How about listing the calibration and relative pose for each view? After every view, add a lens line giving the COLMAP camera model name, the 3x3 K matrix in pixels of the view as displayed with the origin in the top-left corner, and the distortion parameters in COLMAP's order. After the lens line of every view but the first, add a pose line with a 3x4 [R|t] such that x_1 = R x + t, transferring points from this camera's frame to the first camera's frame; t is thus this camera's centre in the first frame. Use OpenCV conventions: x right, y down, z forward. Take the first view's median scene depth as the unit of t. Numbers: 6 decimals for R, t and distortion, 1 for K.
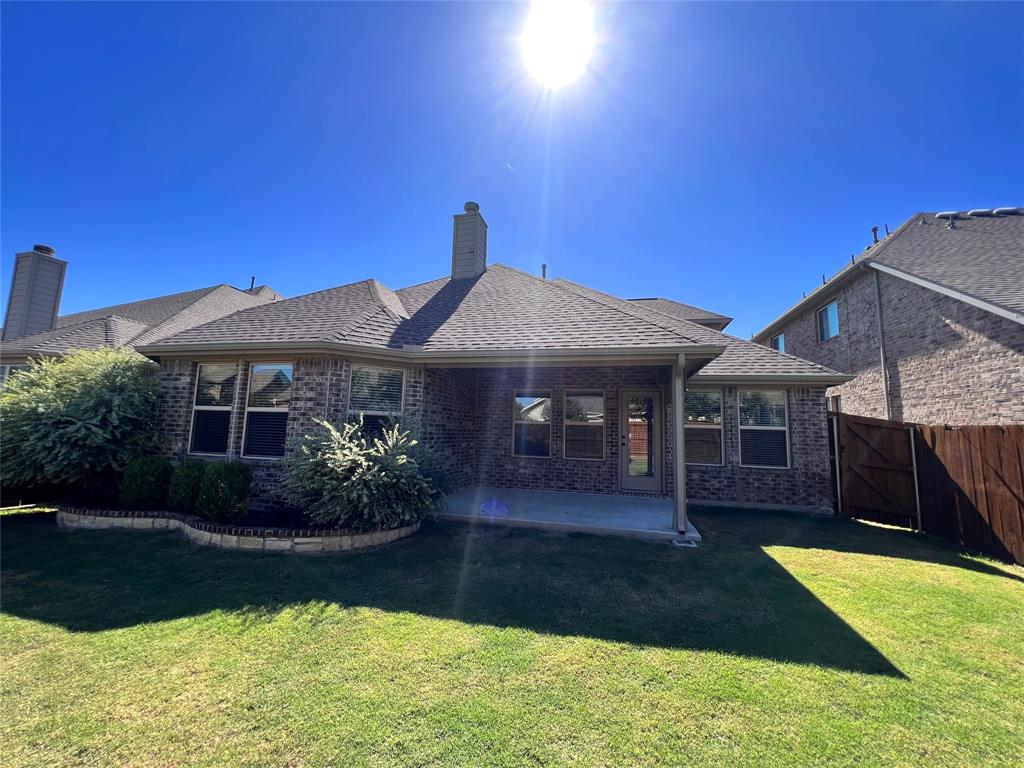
lens RADIAL K [[408.8, 0, 513.2], [0, 408.8, 380.7], [0, 0, 1]] dist [0.000184, -0.000192]
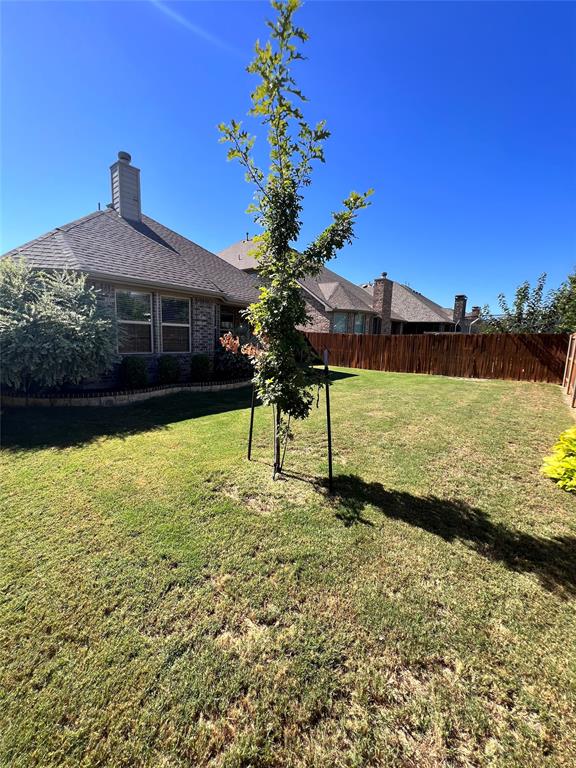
lens RADIAL K [[306.6, 0, 290.6], [0, 306.6, 384.0], [0, 0, 1]] dist [0.000184, -0.000192]
pose [[0.420127, -0.154813, 0.894162, -1.658093], [-0.140522, 0.962356, 0.232645, -0.060054], [-0.896519, -0.223390, 0.382557, 0.015538]]
